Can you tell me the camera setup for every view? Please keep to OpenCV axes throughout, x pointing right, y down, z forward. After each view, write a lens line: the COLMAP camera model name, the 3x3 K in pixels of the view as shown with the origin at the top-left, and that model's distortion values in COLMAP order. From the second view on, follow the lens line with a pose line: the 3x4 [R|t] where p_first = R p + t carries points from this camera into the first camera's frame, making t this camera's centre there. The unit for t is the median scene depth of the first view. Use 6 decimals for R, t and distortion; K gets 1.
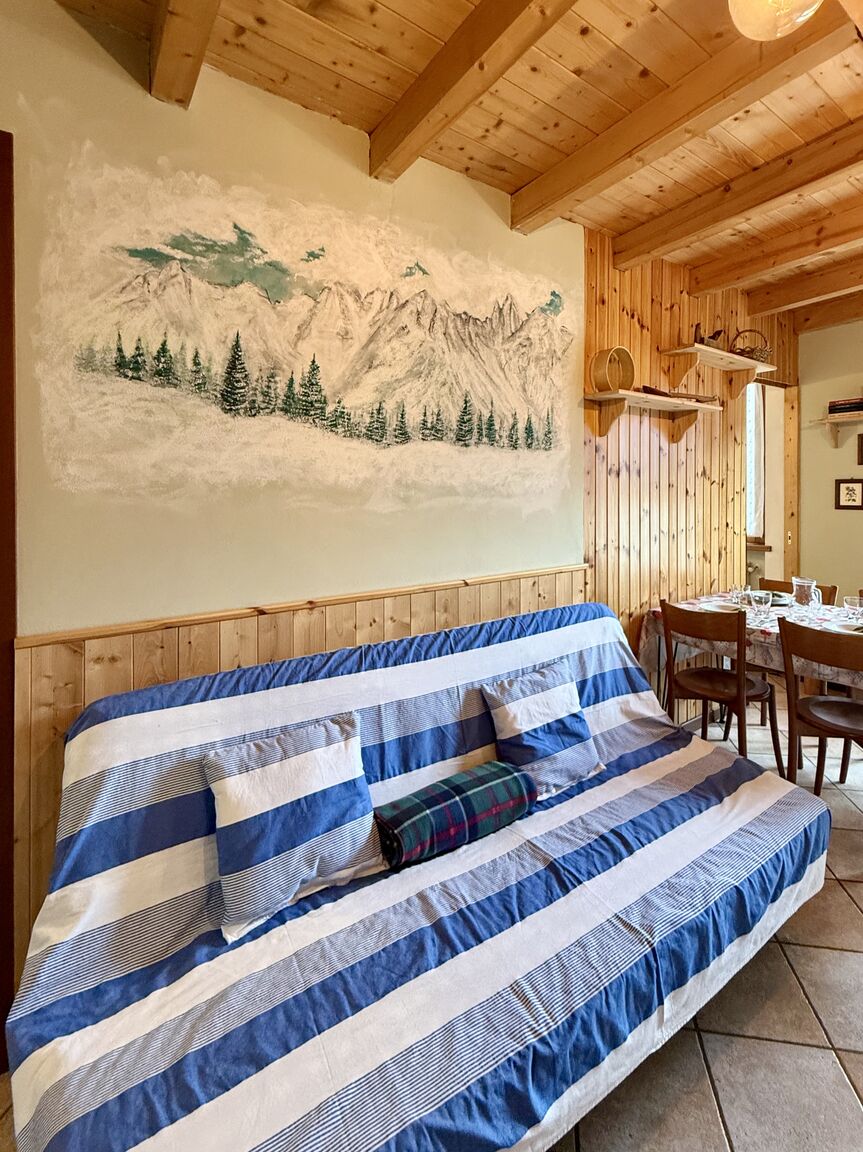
lens RADIAL K [[547.4, 0, 429.1], [0, 547.4, 488.7], [0, 0, 1]] dist [-0.002772, 0.000144]
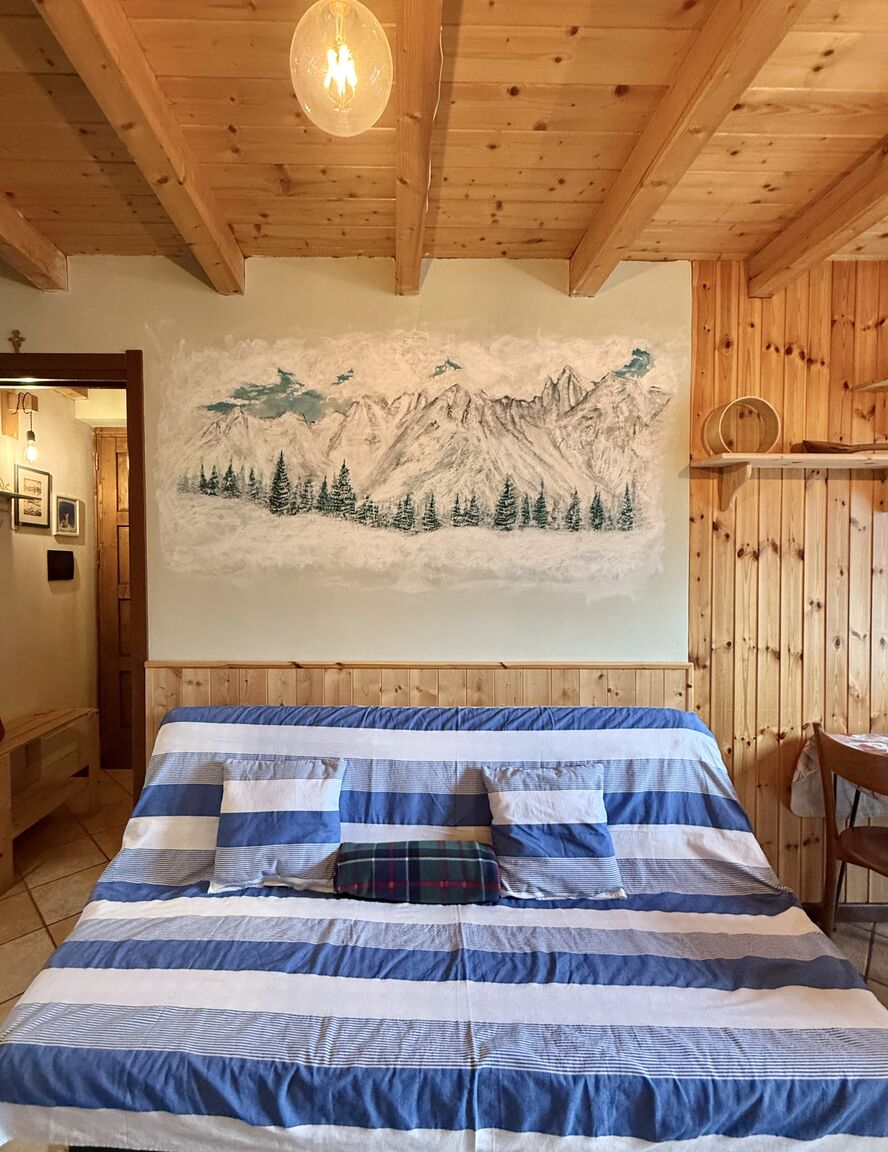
lens RADIAL K [[513.3, 0, 391.6], [0, 513.3, 564.0], [0, 0, 1]] dist [-0.001076, 0.000192]
pose [[0.816868, 0.019043, -0.576510, 0.549104], [-0.009341, 0.999761, 0.019788, -0.040241], [0.576749, -0.010779, 0.816850, 0.134778]]
